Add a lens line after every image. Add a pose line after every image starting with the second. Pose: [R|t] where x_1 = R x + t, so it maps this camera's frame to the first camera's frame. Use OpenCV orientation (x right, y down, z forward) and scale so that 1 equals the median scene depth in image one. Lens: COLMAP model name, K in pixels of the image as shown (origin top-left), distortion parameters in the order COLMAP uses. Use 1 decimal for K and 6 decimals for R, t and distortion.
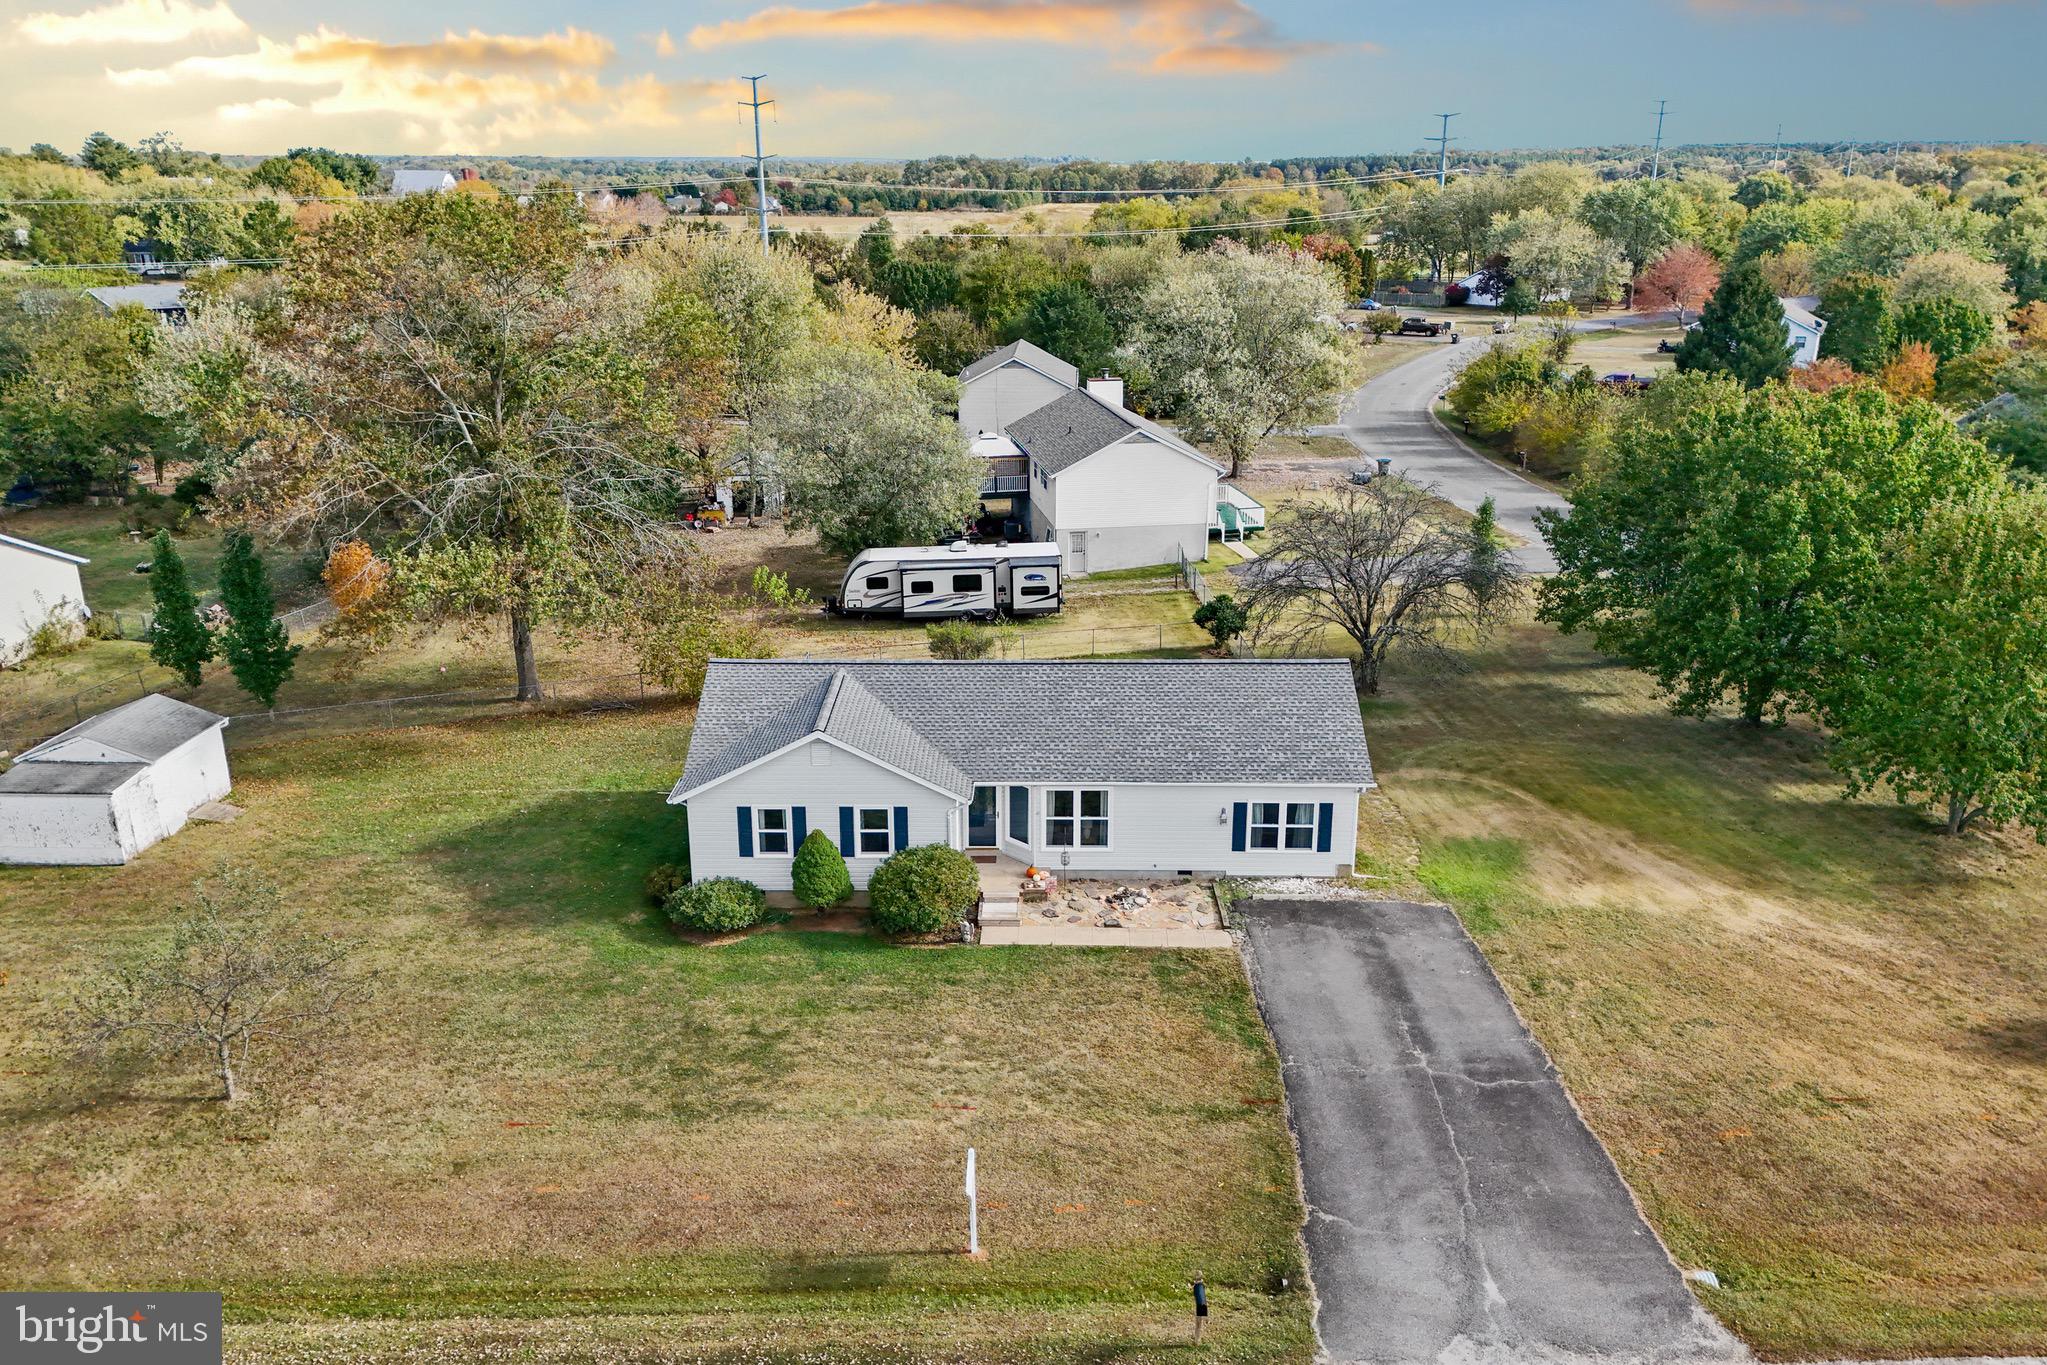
lens RADIAL K [[1547.8, 0, 1023.5], [0, 1547.8, 682.5], [0, 0, 1]] dist [0.085387, -0.126039]
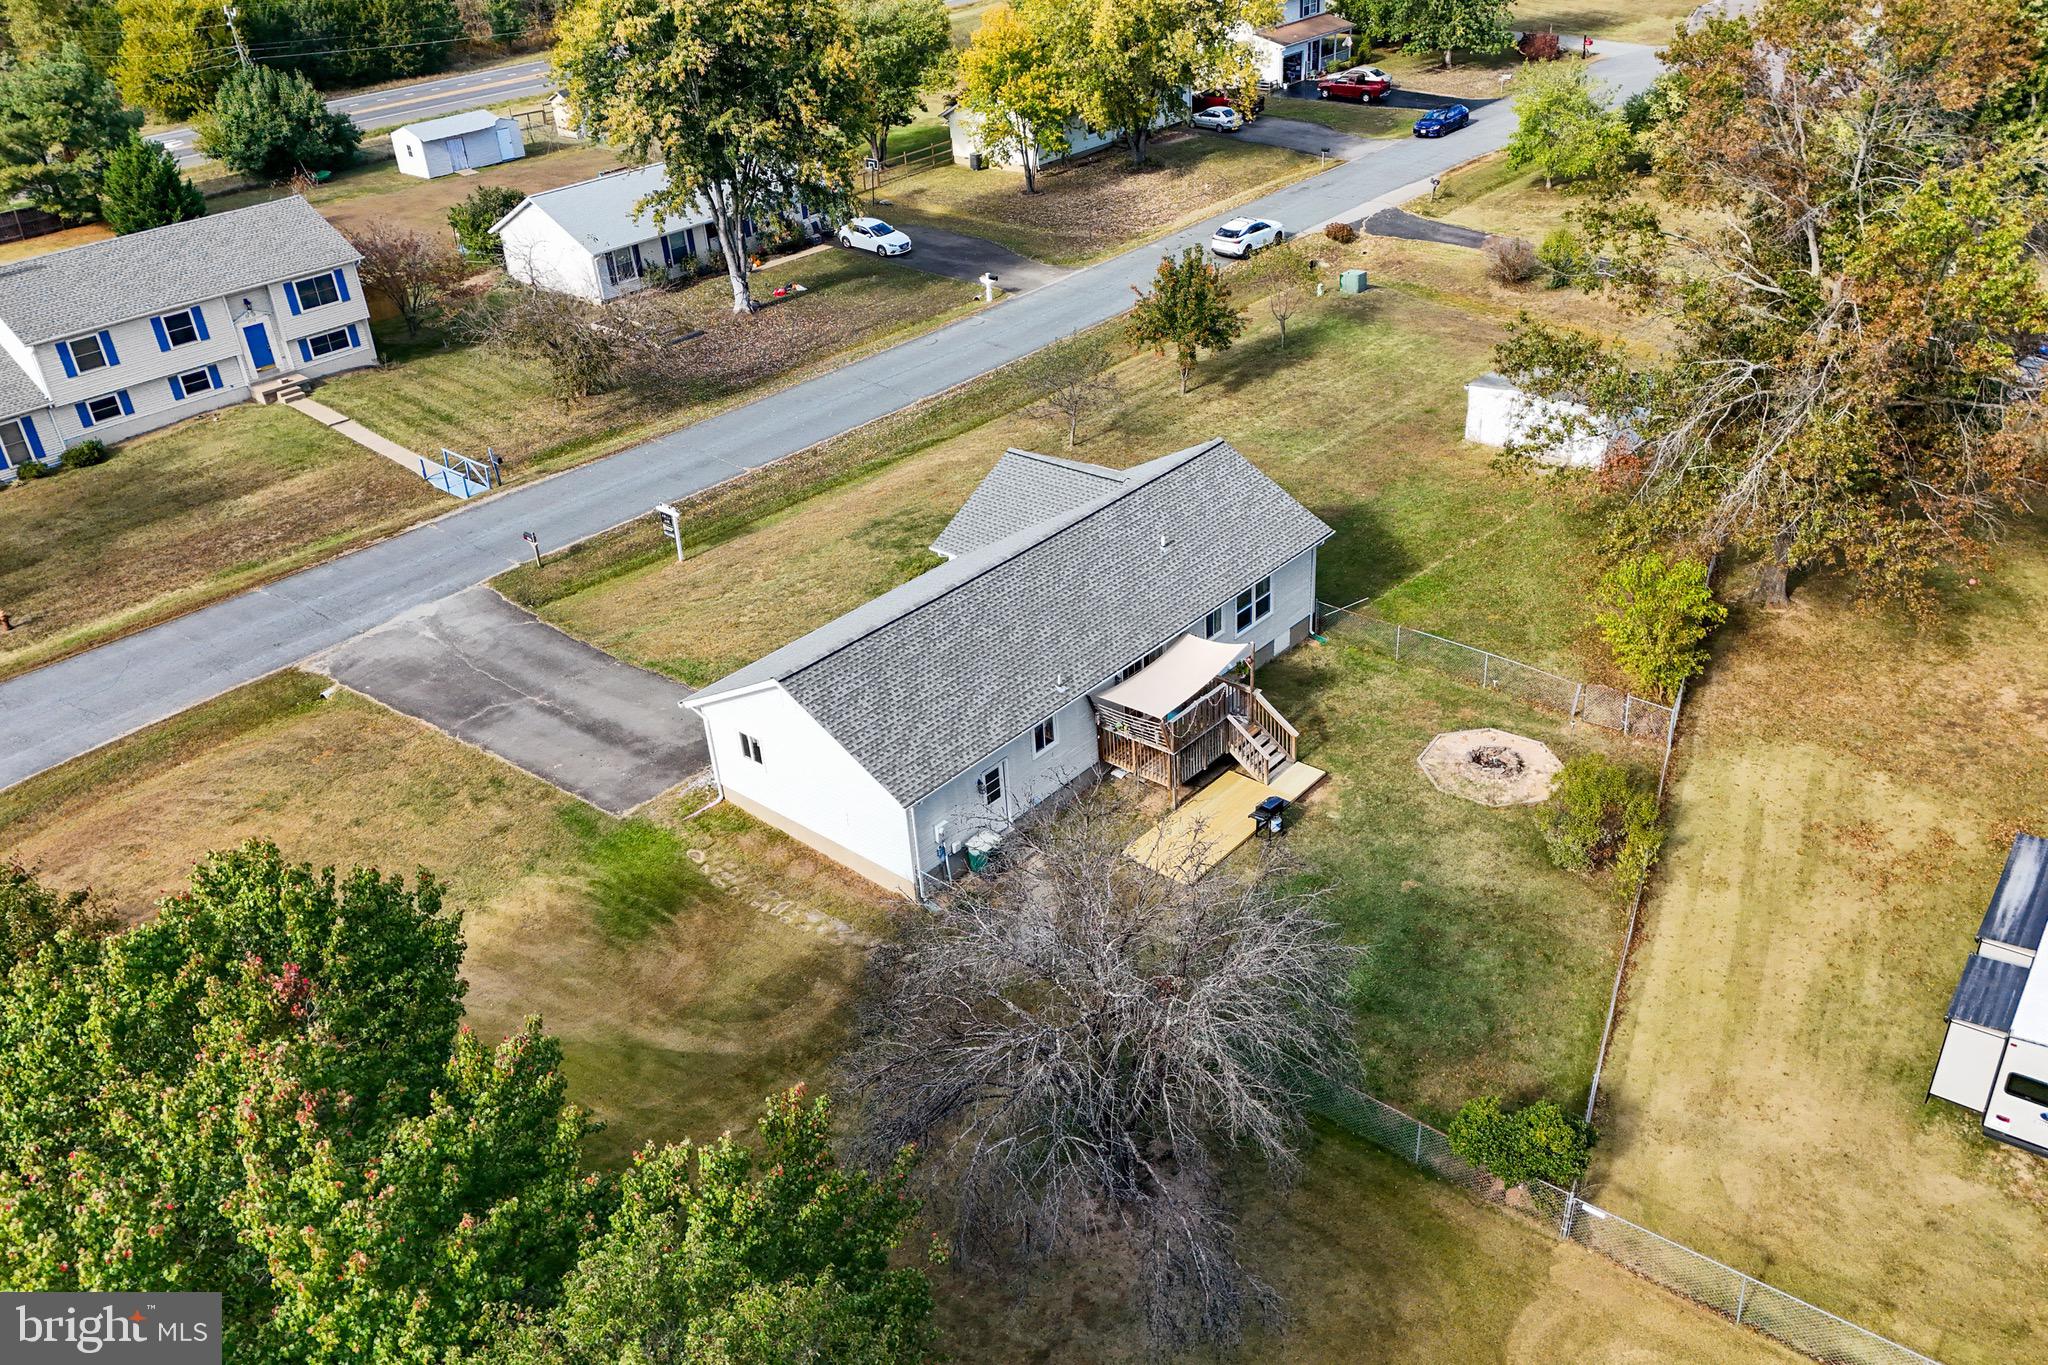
lens RADIAL K [[1548.5, 0, 1024.0], [0, 1548.5, 682.5], [0, 0, 1]] dist [0.085387, -0.126039]
pose [[-0.646760, 0.421378, -0.635721, 0.697091], [-0.169005, 0.733620, 0.658209, -0.622495], [0.743733, 0.533143, -0.403261, 1.528166]]
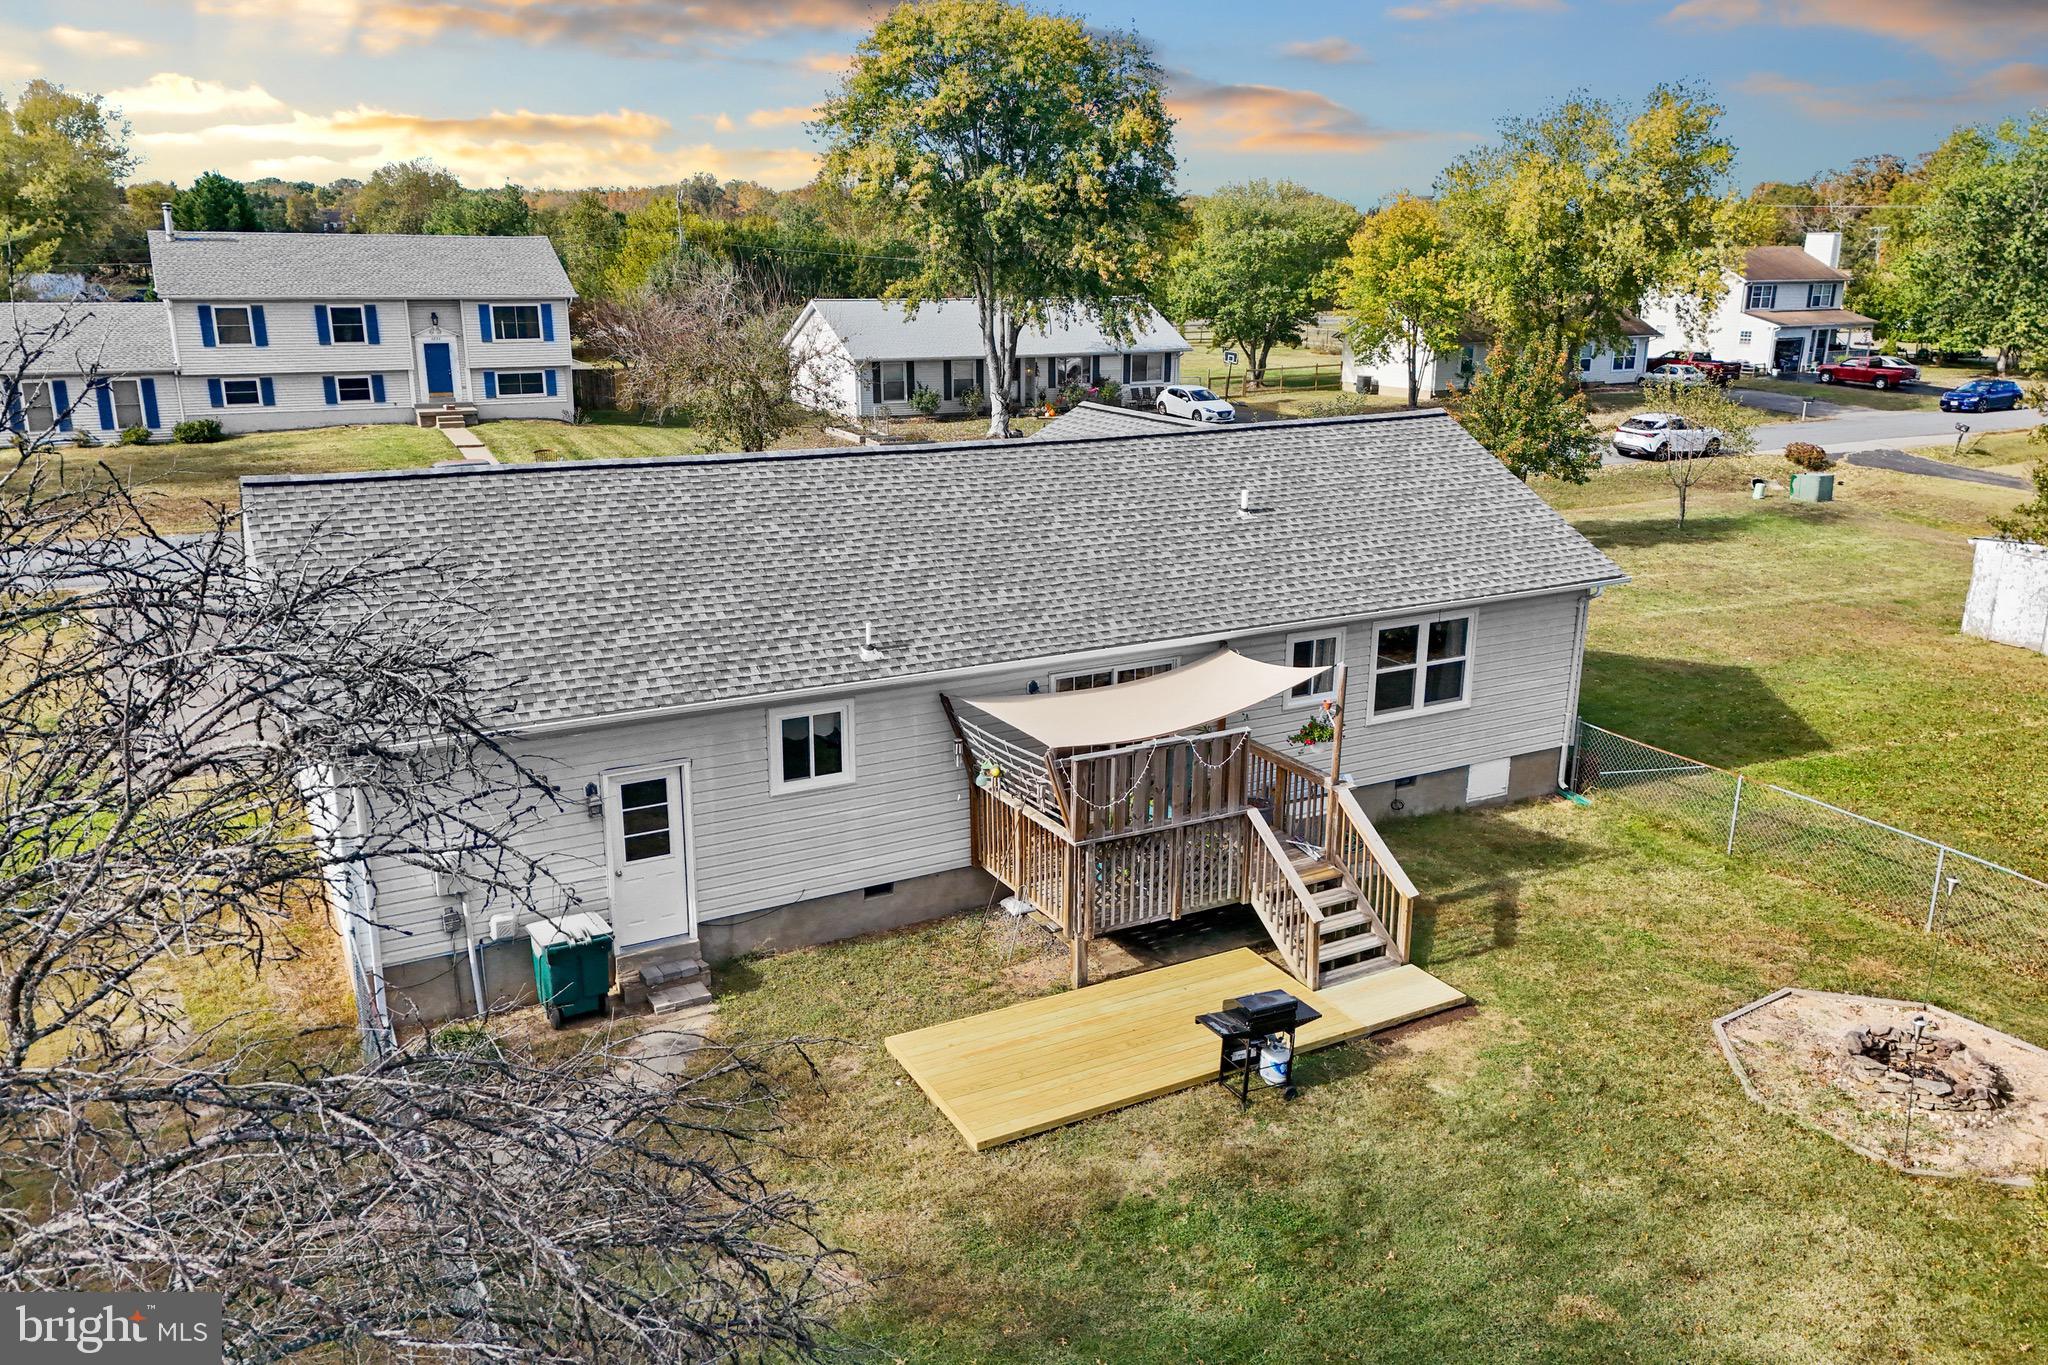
lens RADIAL K [[1503.8, 0, 1024.0], [0, 1503.8, 682.5], [0, 0, 1]] dist [0.064564, -0.064653]
pose [[-0.865436, 0.135840, -0.482253, 0.244357], [-0.158592, 0.838776, 0.520869, -0.215604], [0.475257, 0.527260, -0.704363, 1.484542]]
